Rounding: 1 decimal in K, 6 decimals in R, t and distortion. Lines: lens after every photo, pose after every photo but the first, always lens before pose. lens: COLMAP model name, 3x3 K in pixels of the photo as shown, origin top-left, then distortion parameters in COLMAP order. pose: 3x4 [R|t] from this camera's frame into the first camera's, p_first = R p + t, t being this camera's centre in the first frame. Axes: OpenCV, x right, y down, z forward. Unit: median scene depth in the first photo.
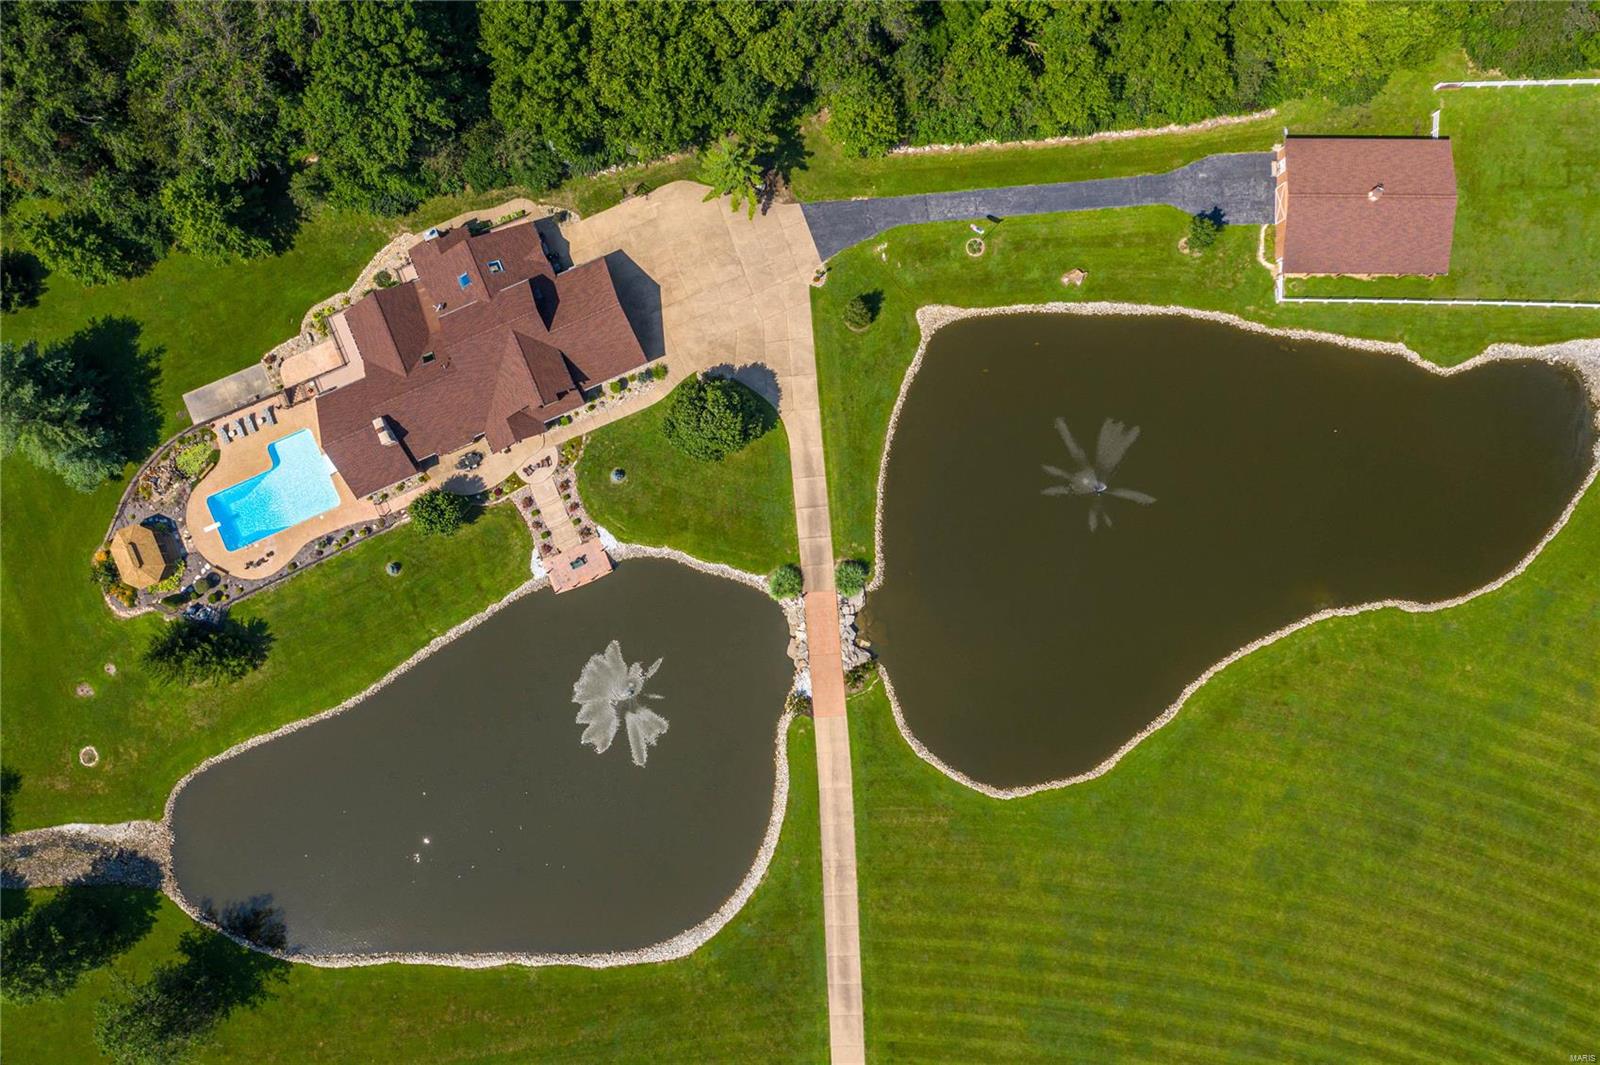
lens RADIAL K [[1309.9, 0, 801.3], [0, 1309.9, 533.4], [0, 0, 1]] dist [-0.023252, 0.014063]
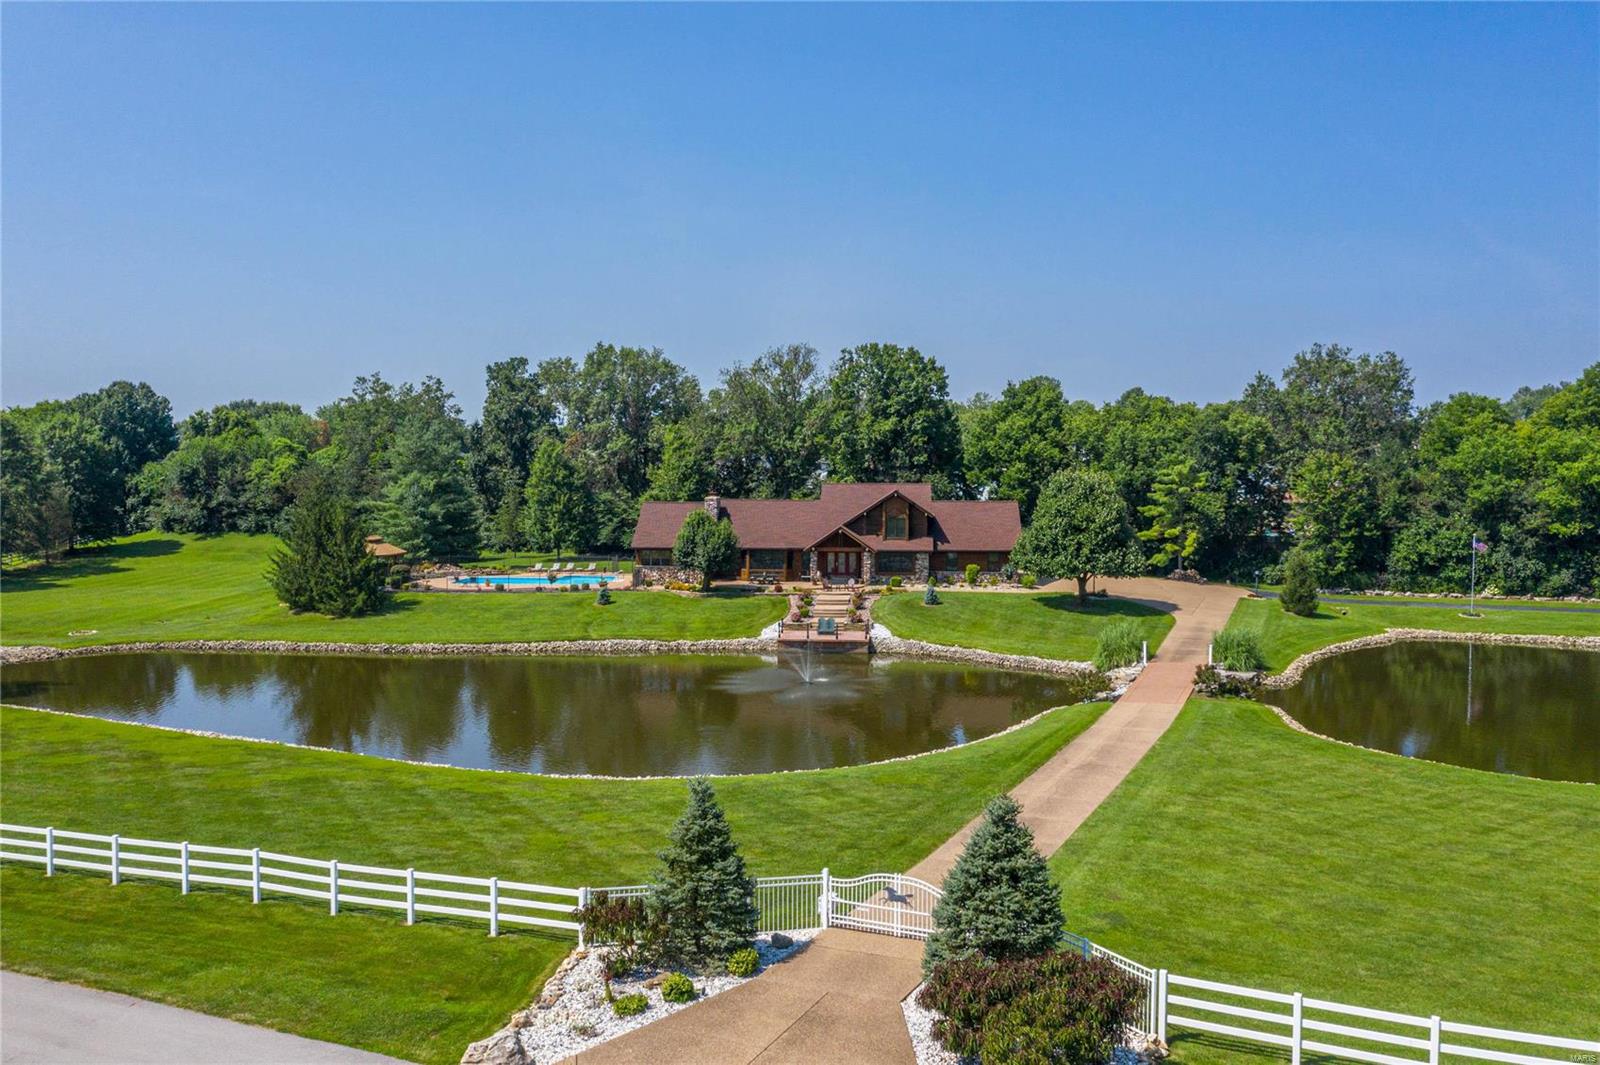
lens RADIAL K [[1309.9, 0, 797.7], [0, 1309.9, 528.1], [0, 0, 1]] dist [-0.023252, 0.014063]
pose [[0.888756, 0.056656, -0.454866, 0.125217], [-0.457260, 0.040249, -0.888422, 0.639169], [-0.032026, 0.997582, 0.061678, 0.906731]]
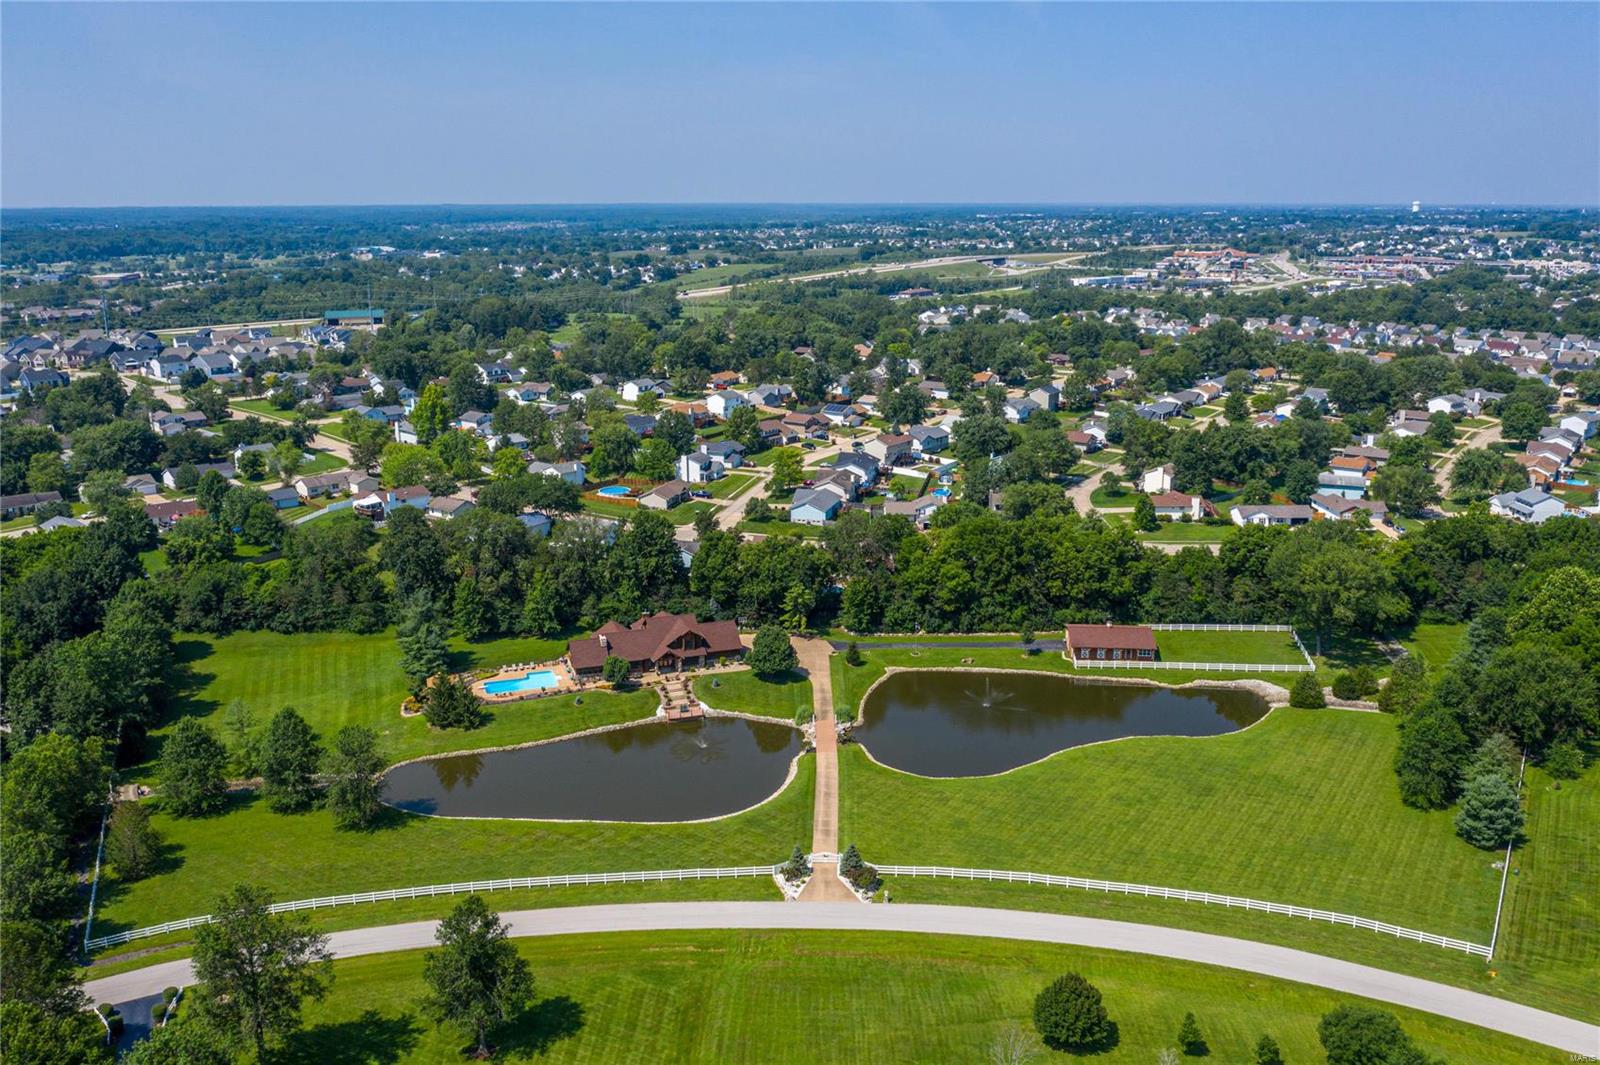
lens RADIAL K [[1309.9, 0, 798.9], [0, 1309.9, 529.4], [0, 0, 1]] dist [-0.023252, 0.014063]
pose [[0.996558, 0.043779, -0.070399, 0.088472], [-0.078855, 0.238495, -0.967937, 1.614097], [-0.025586, 0.970156, 0.241126, 0.355476]]
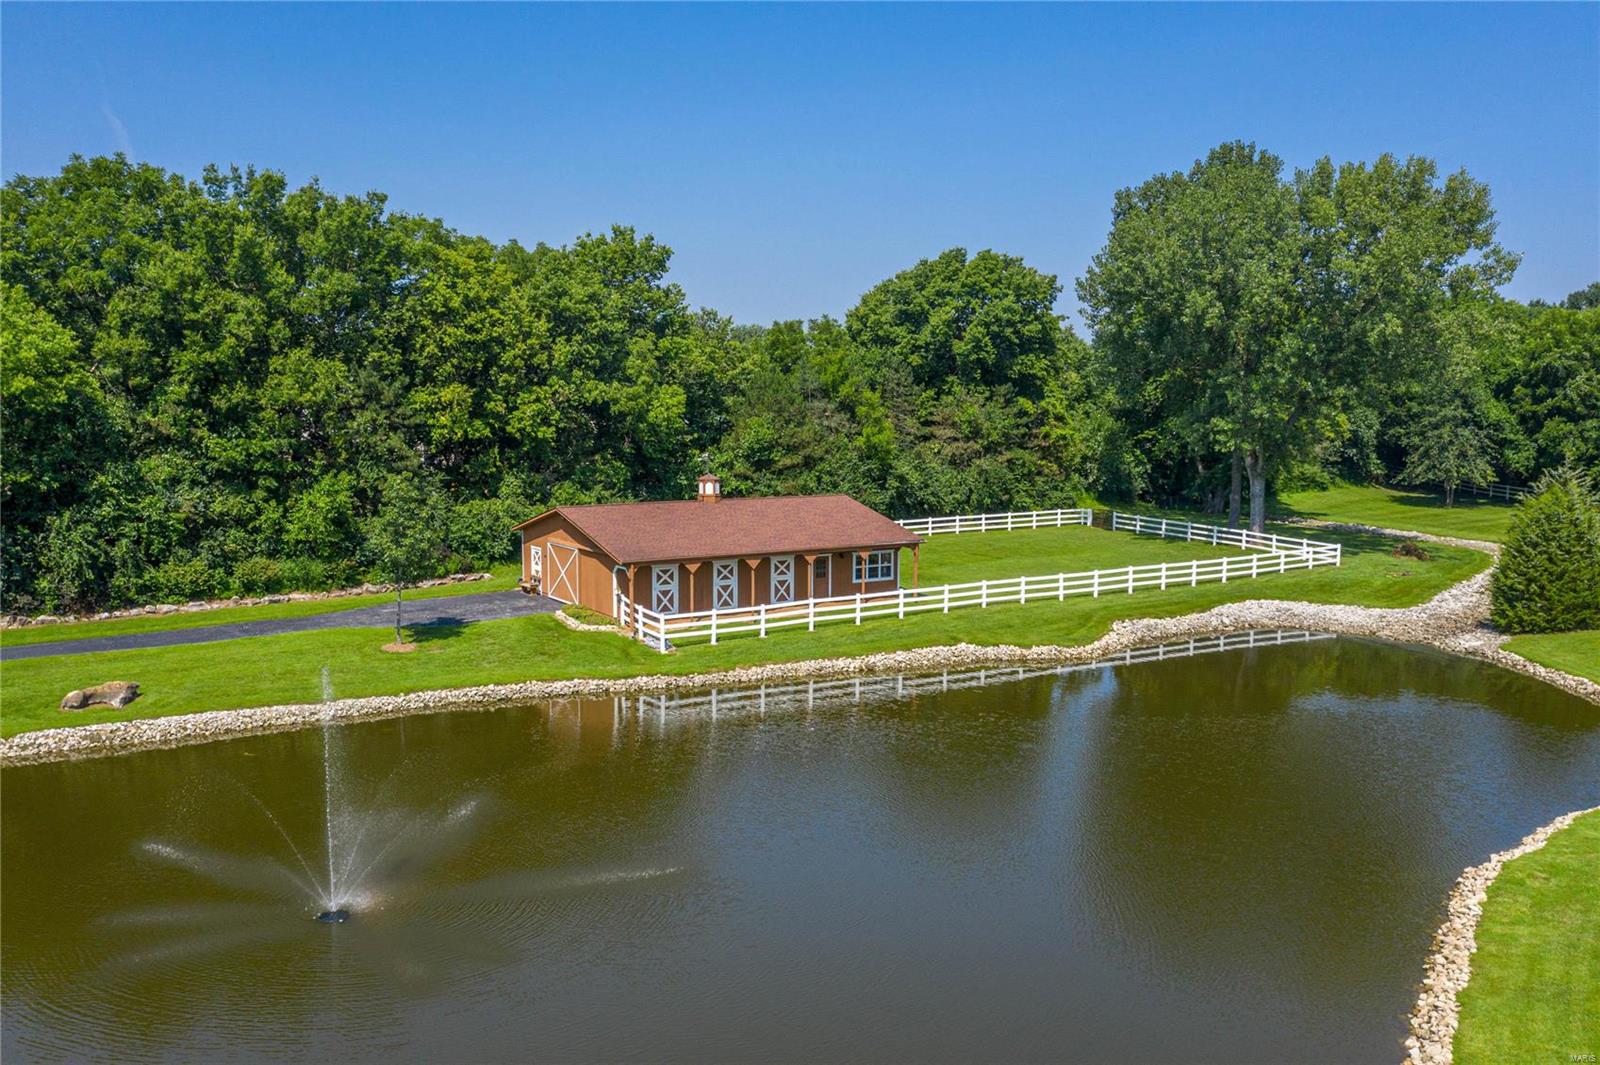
lens RADIAL K [[1309.9, 0, 796.9], [0, 1309.9, 530.6], [0, 0, 1]] dist [-0.023252, 0.014063]
pose [[0.835820, -0.020152, 0.548634, 0.172602], [0.548130, 0.086999, -0.831856, 0.181234], [-0.030967, 0.996005, 0.083761, 0.914028]]
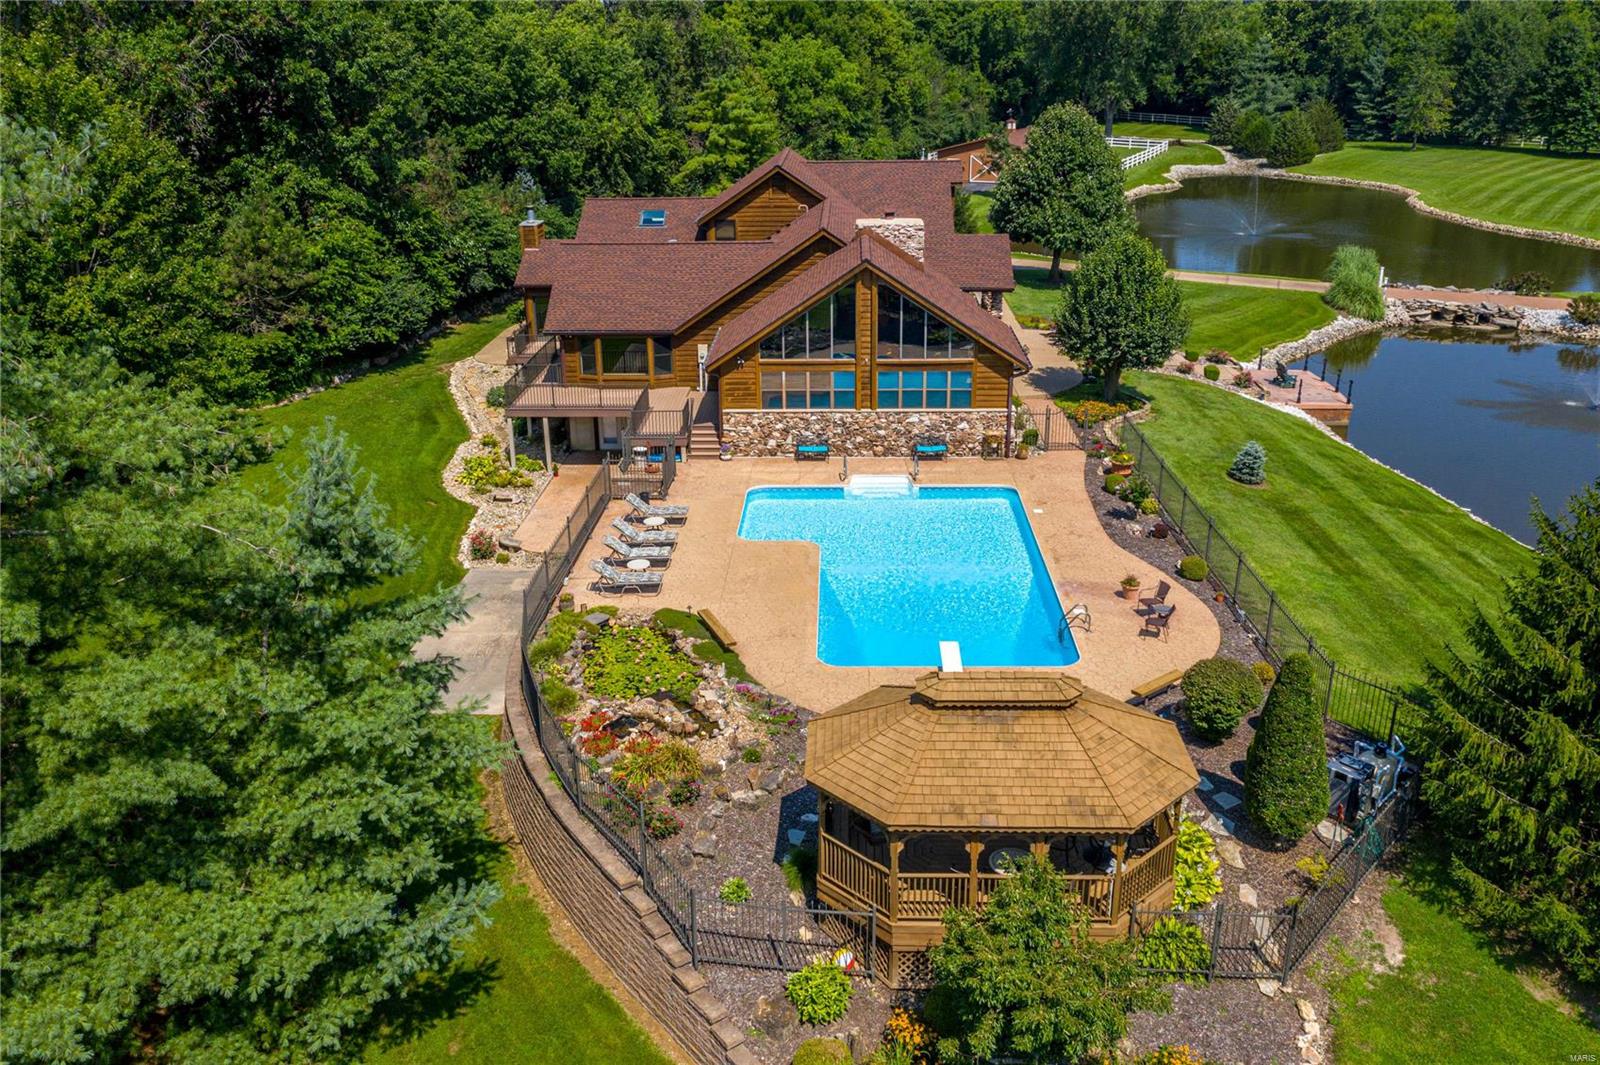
lens RADIAL K [[1309.9, 0, 790.7], [0, 1309.9, 524.2], [0, 0, 1]] dist [-0.023252, 0.014063]
pose [[0.424317, -0.293751, 0.856542, -0.645979], [0.905512, 0.136140, -0.401887, 0.056748], [0.001445, 0.946137, 0.323762, 0.903830]]
